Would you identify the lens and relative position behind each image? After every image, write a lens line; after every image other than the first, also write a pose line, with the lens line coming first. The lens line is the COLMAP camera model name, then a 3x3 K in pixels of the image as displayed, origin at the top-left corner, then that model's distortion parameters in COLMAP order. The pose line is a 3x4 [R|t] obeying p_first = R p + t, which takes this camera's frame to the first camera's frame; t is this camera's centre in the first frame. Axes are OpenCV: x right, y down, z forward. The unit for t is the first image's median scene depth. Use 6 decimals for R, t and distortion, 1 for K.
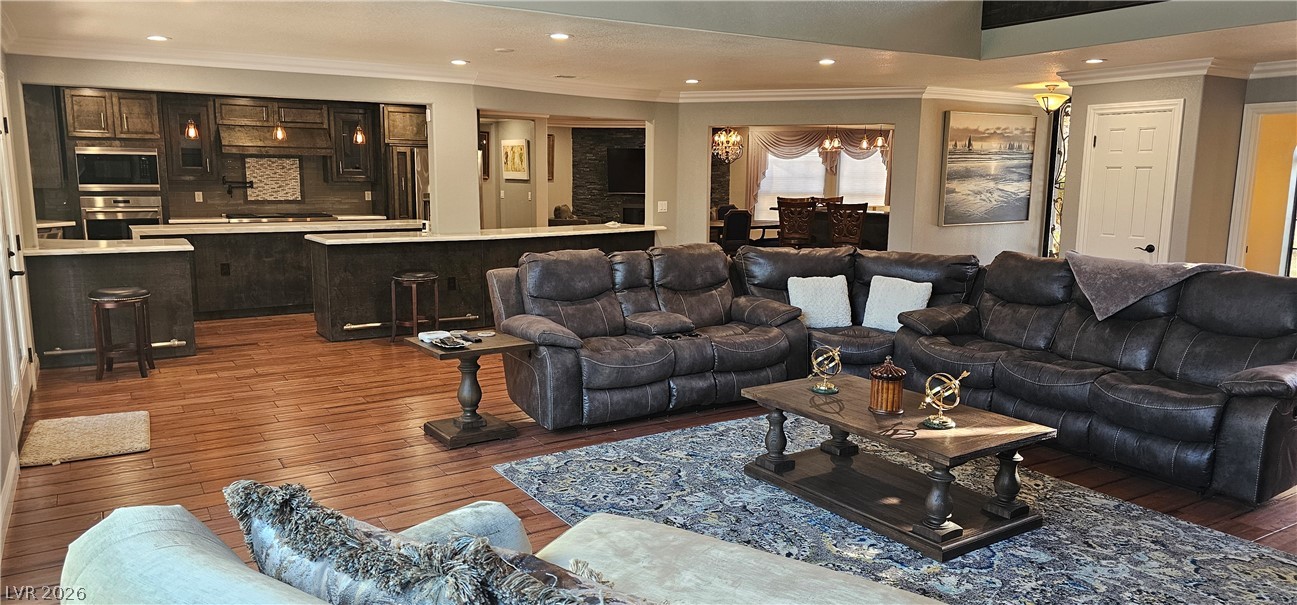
lens RADIAL K [[869.2, 0, 646.1], [0, 869.2, 311.3], [0, 0, 1]] dist [0.054636, -0.004579]
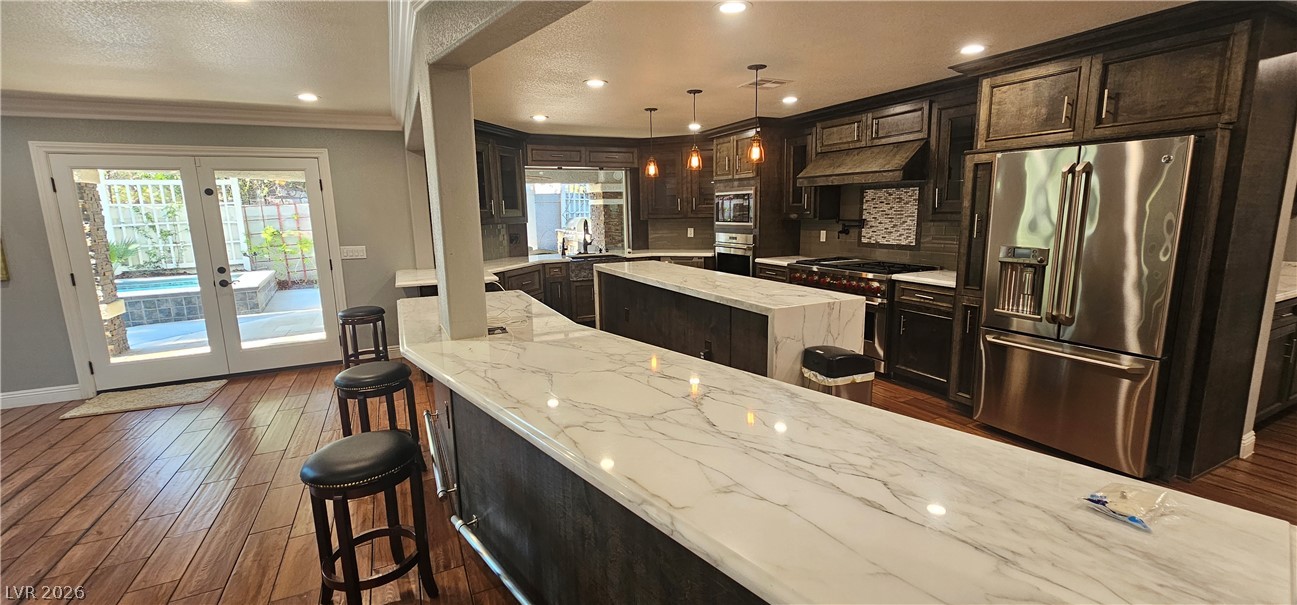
lens RADIAL K [[530.8, 0, 655.9], [0, 530.8, 297.8], [0, 0, 1]] dist [0.000668, -0.000187]
pose [[-0.113563, 0.162736, -0.980113, 0.058718], [-0.138711, 0.974236, 0.177832, -0.138428], [0.983800, 0.156147, -0.088063, 0.871311]]
